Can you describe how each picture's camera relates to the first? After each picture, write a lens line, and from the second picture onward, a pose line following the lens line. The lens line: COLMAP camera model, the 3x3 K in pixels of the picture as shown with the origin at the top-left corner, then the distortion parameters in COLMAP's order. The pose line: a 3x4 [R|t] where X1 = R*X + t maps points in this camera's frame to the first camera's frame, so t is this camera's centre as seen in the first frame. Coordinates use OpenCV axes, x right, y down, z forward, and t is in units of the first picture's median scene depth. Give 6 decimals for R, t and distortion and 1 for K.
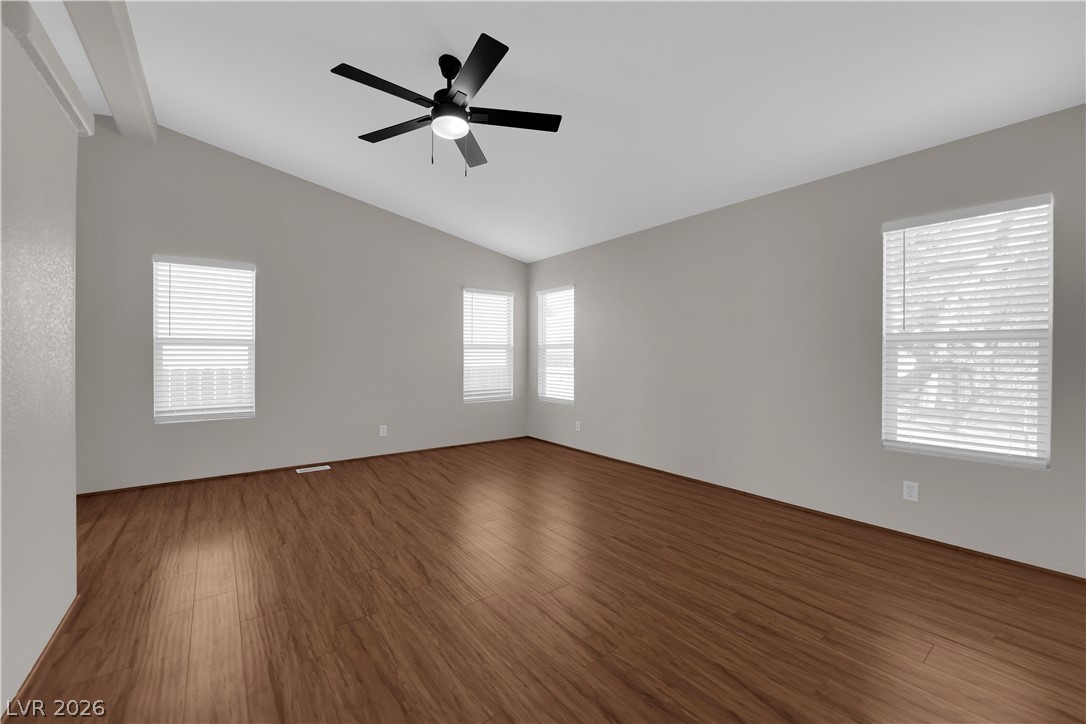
lens RADIAL K [[433.9, 0, 543.8], [0, 433.9, 357.5], [0, 0, 1]] dist [-0.014437, -0.000397]
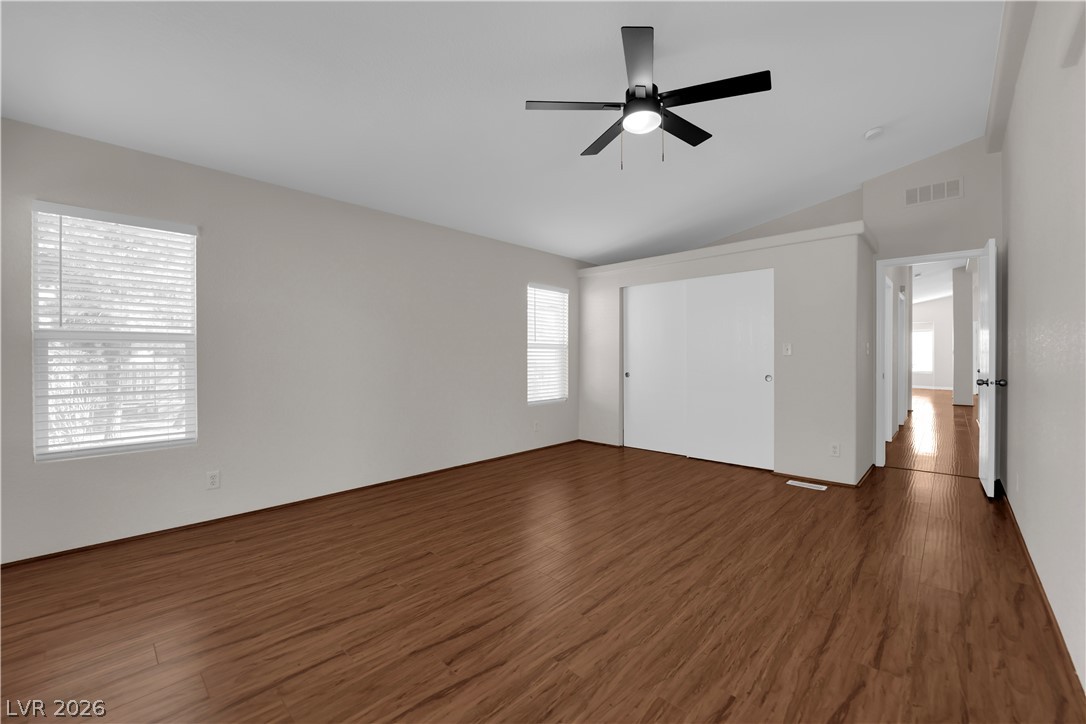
lens RADIAL K [[433.9, 0, 543.8], [0, 433.9, 357.5], [0, 0, 1]] dist [-0.014437, -0.000397]
pose [[-0.159454, -0.007215, 0.987179, -0.936422], [0.008369, 0.999927, 0.008659, -0.009063], [-0.987170, 0.009642, -0.159383, 1.121870]]
